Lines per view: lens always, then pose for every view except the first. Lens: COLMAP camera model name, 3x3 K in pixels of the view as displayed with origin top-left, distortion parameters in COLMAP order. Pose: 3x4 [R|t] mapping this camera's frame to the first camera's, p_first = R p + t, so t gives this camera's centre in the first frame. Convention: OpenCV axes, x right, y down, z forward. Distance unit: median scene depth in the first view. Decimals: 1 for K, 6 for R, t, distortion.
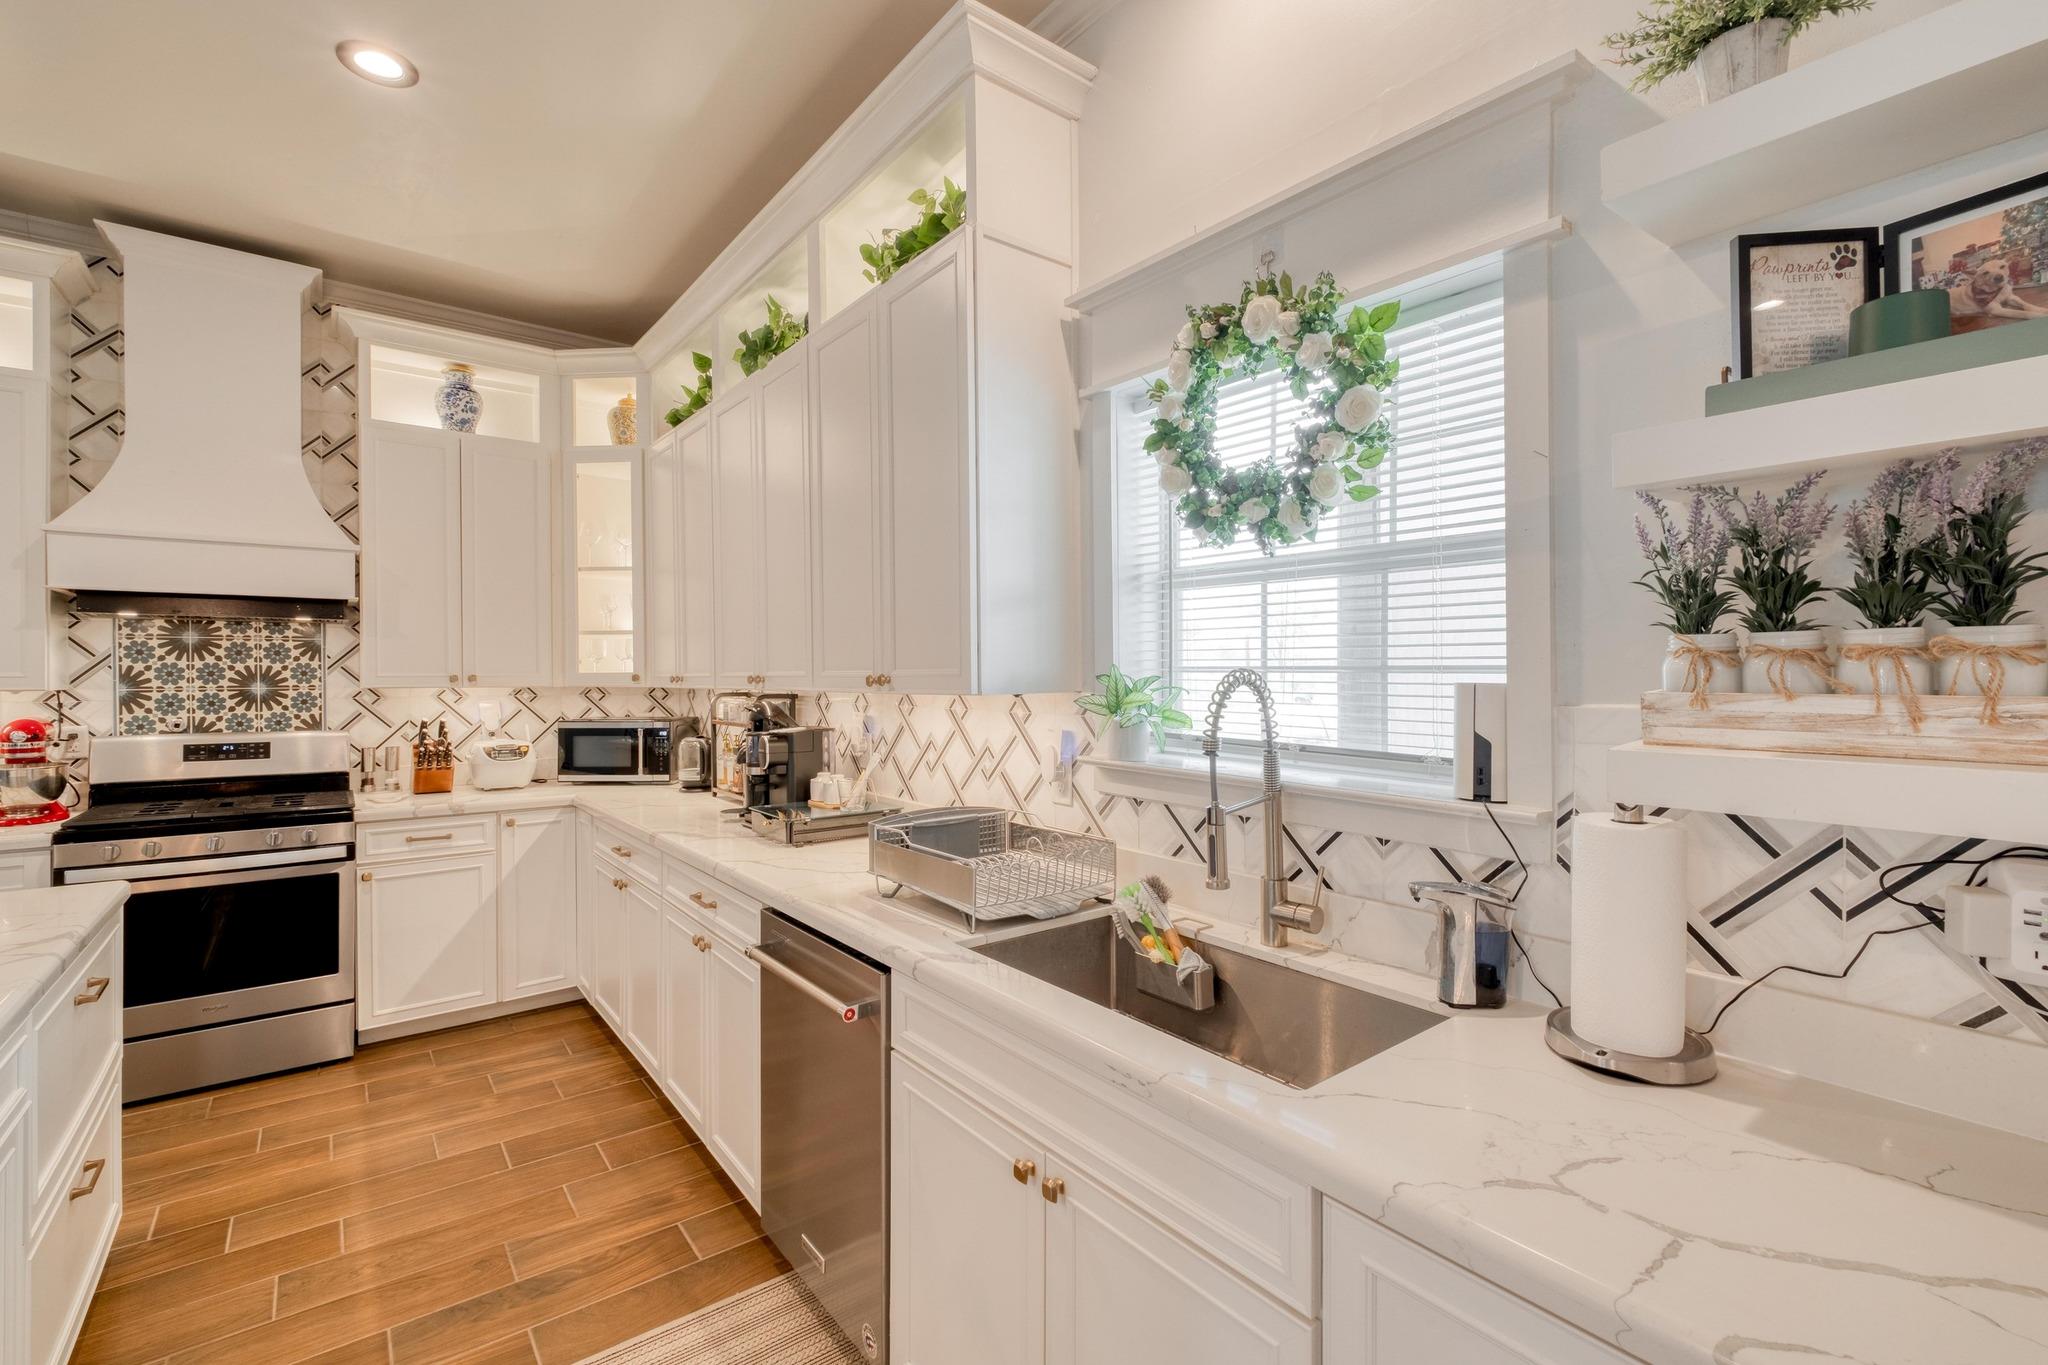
lens RADIAL K [[891.7, 0, 1027.9], [0, 891.7, 674.0], [0, 0, 1]] dist [0.007790, -0.004870]
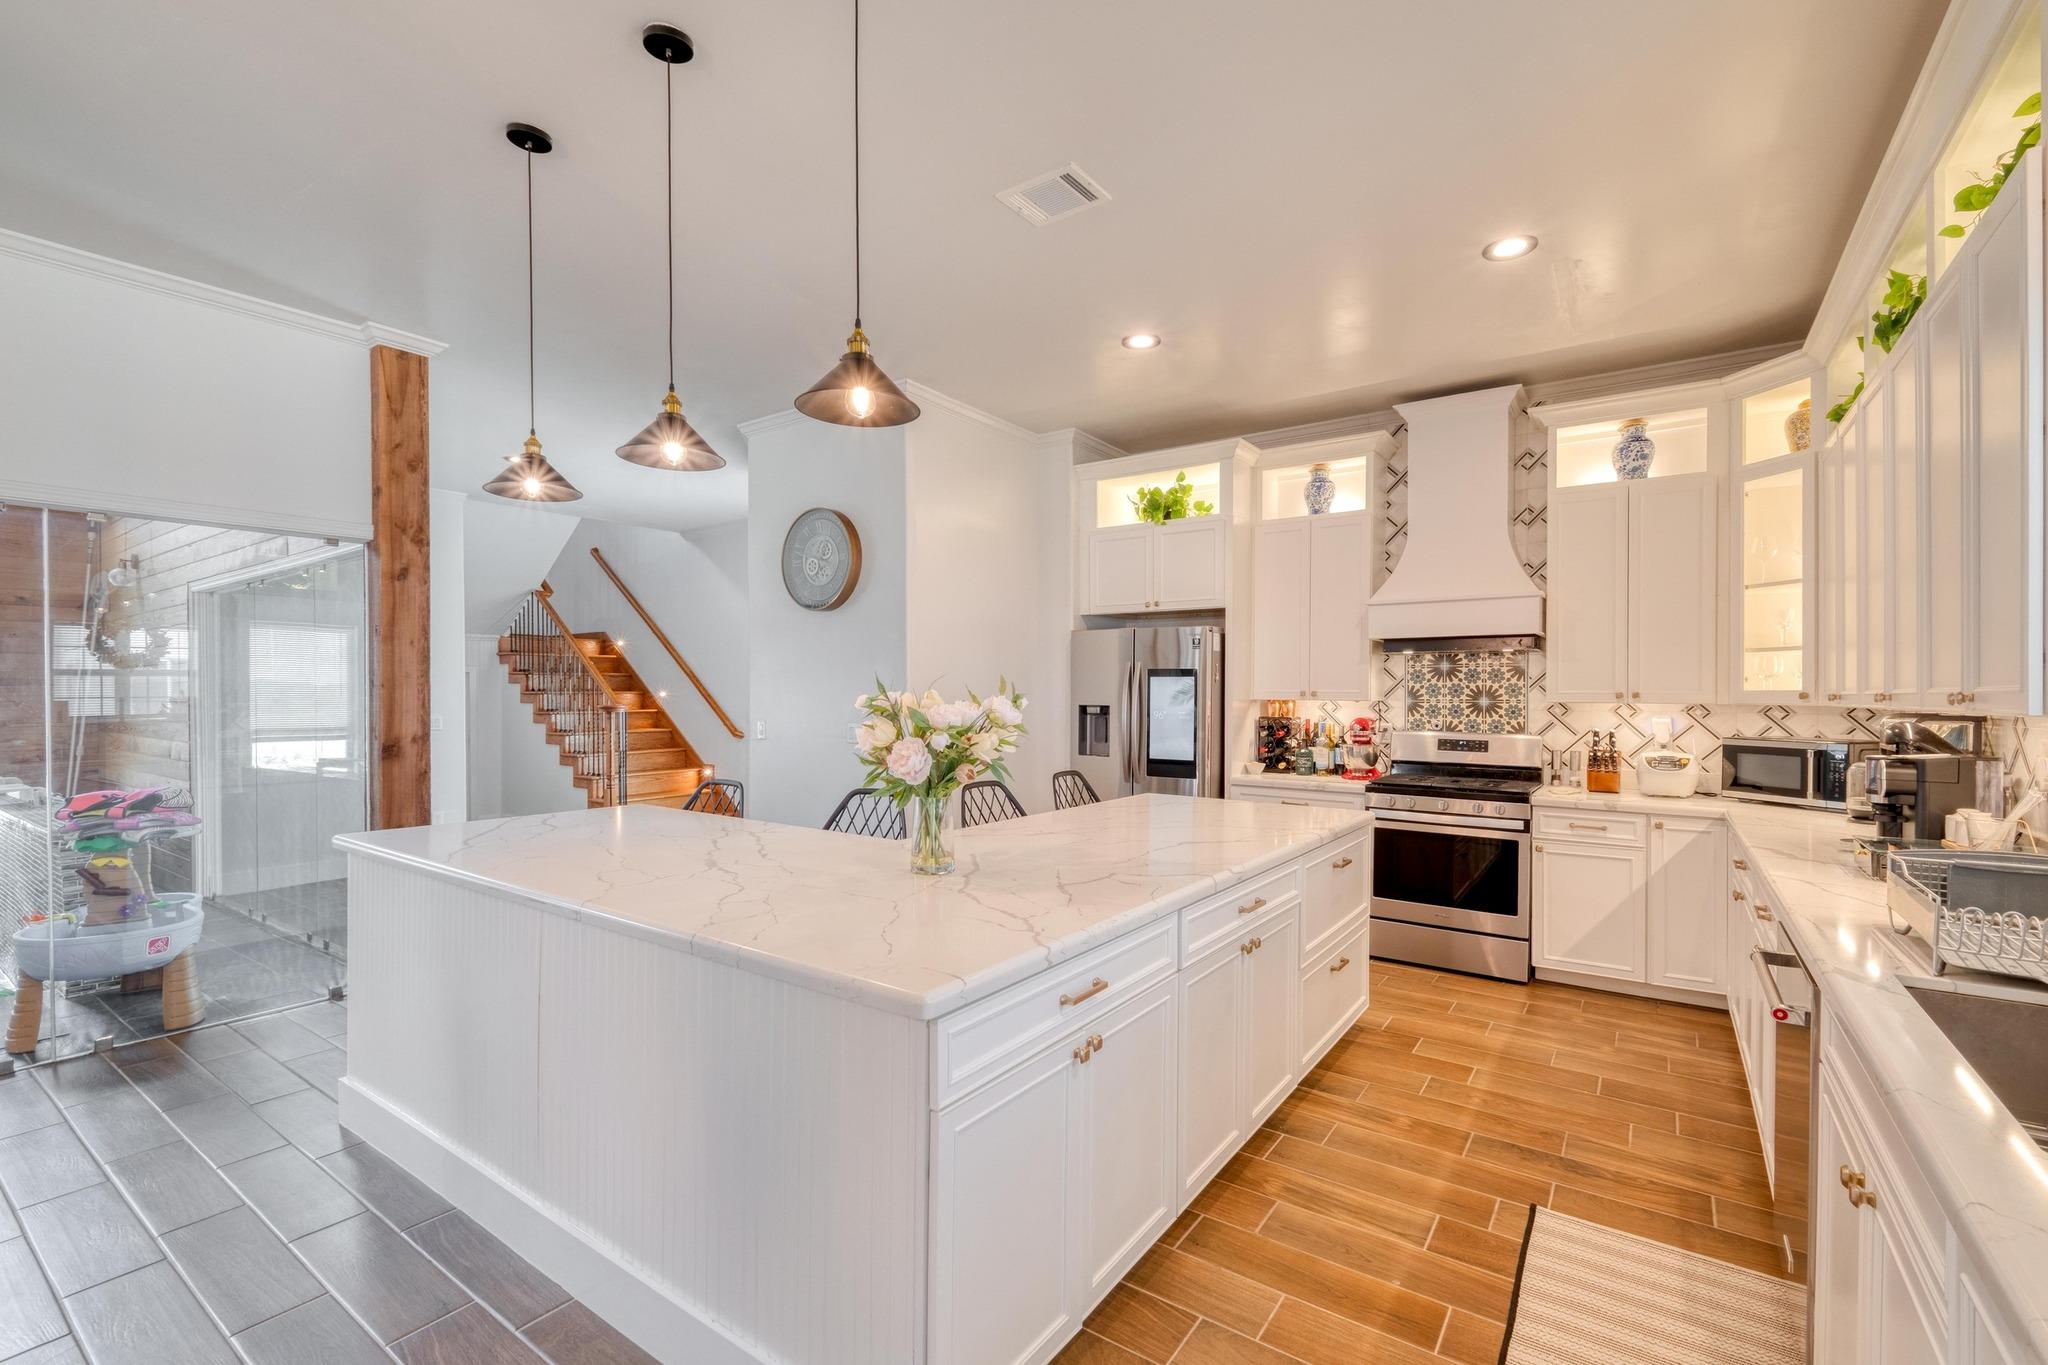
lens RADIAL K [[891.7, 0, 1022.3], [0, 891.7, 703.5], [0, 0, 1]] dist [0.007790, -0.004870]
pose [[0.280512, 0.014676, -0.959738, 0.277771], [-0.004131, 0.999892, 0.014083, 0.002829], [0.959842, 0.000014, 0.280542, -0.074688]]
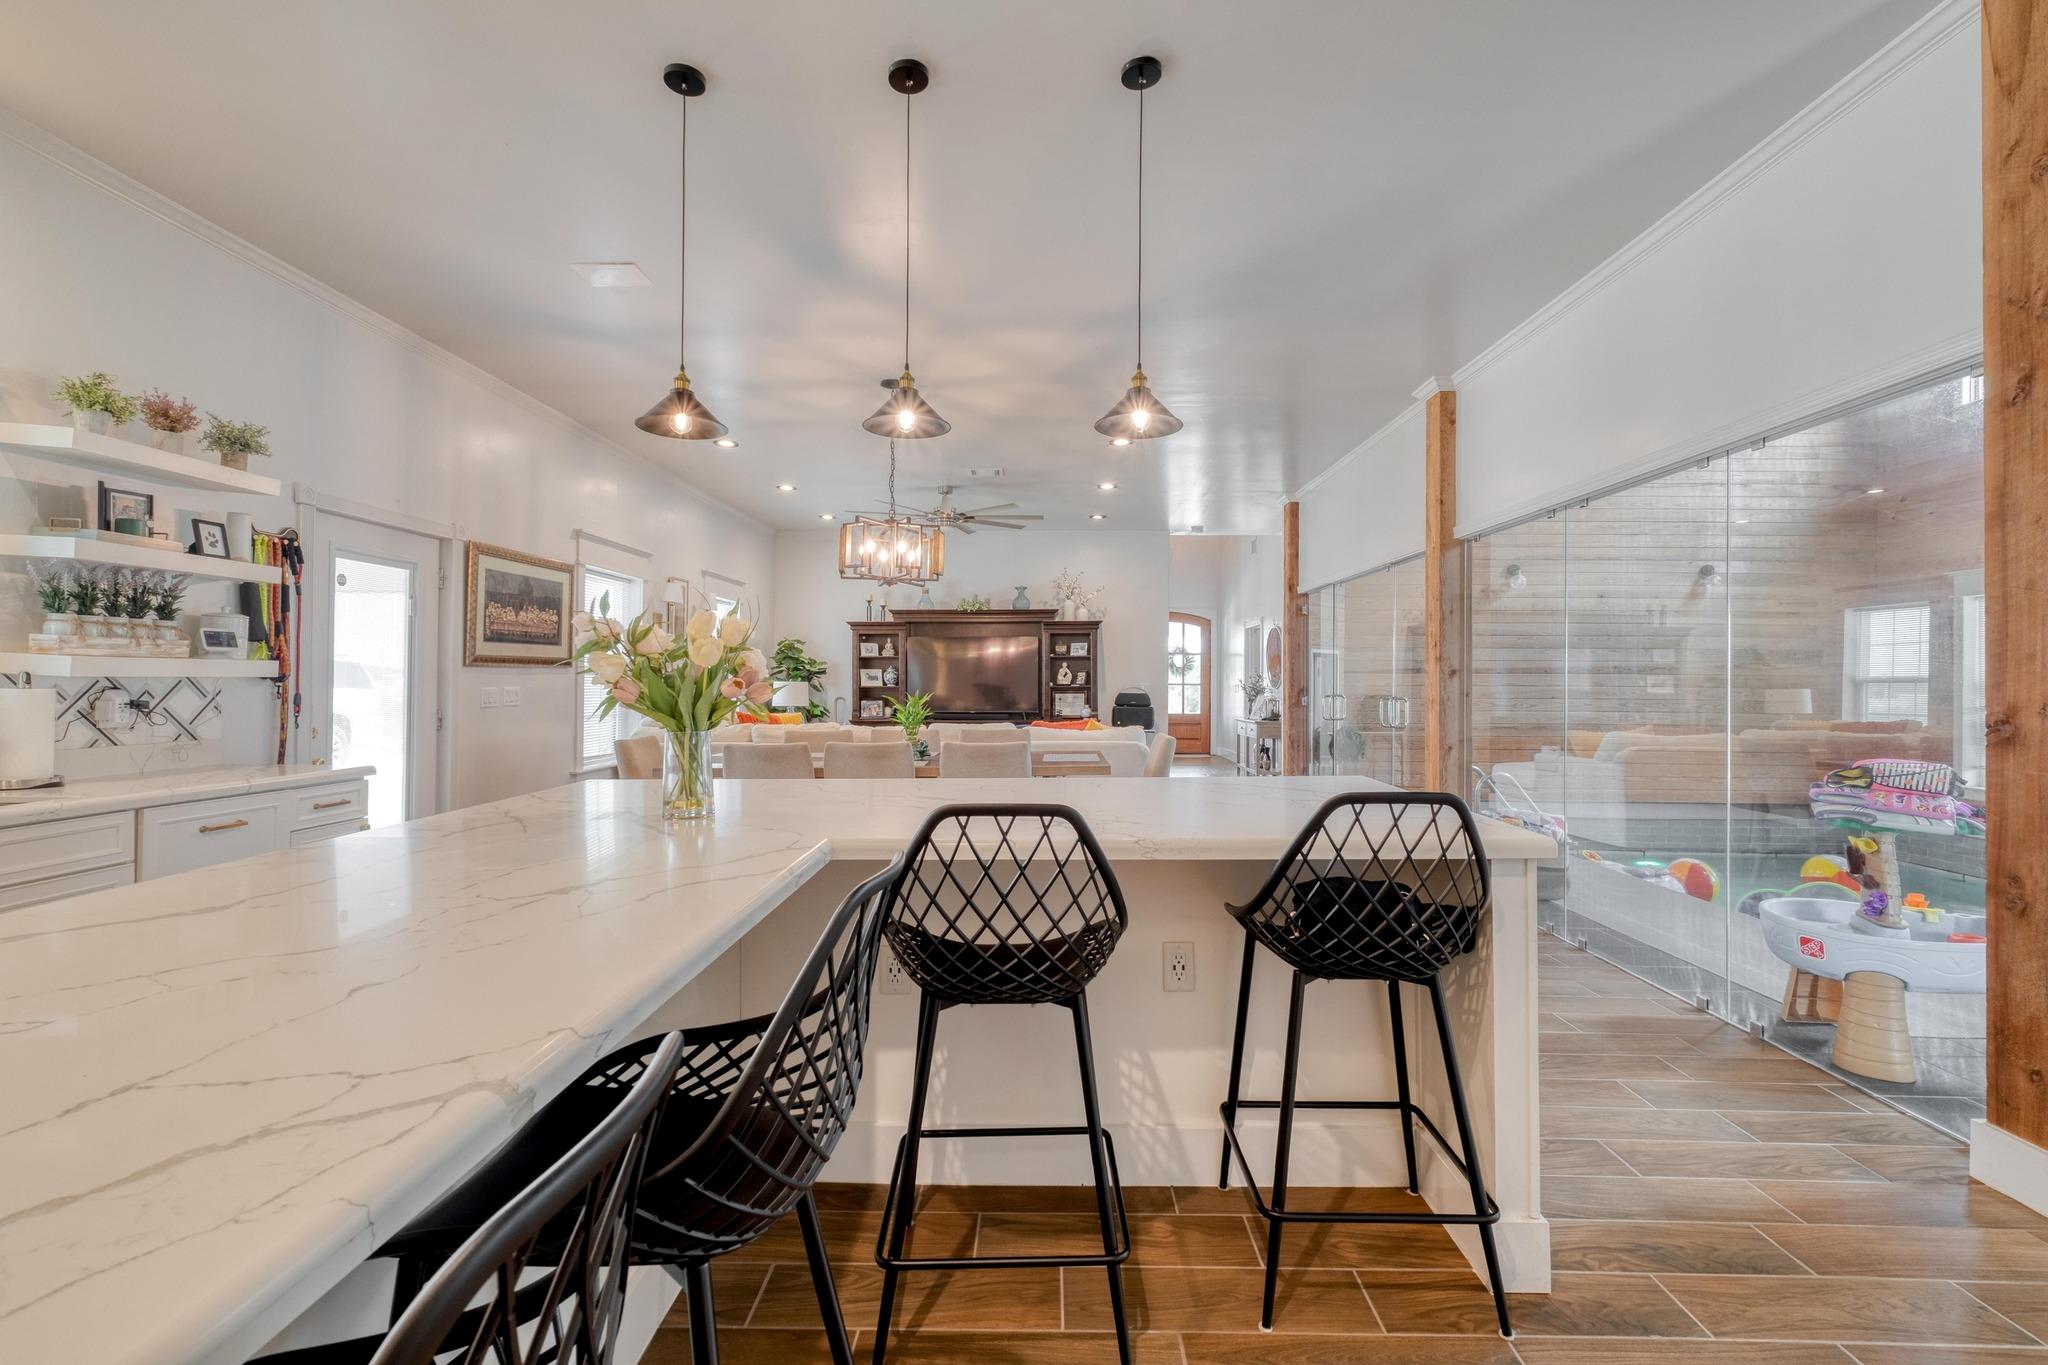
lens RADIAL K [[891.7, 0, 1032.9], [0, 891.7, 673.9], [0, 0, 1]] dist [0.007790, -0.004870]
pose [[-0.779401, 0.003235, 0.626517, -1.014802], [0.000080, 0.999987, -0.005065, 0.047471], [-0.626526, -0.003897, -0.779391, 0.408700]]
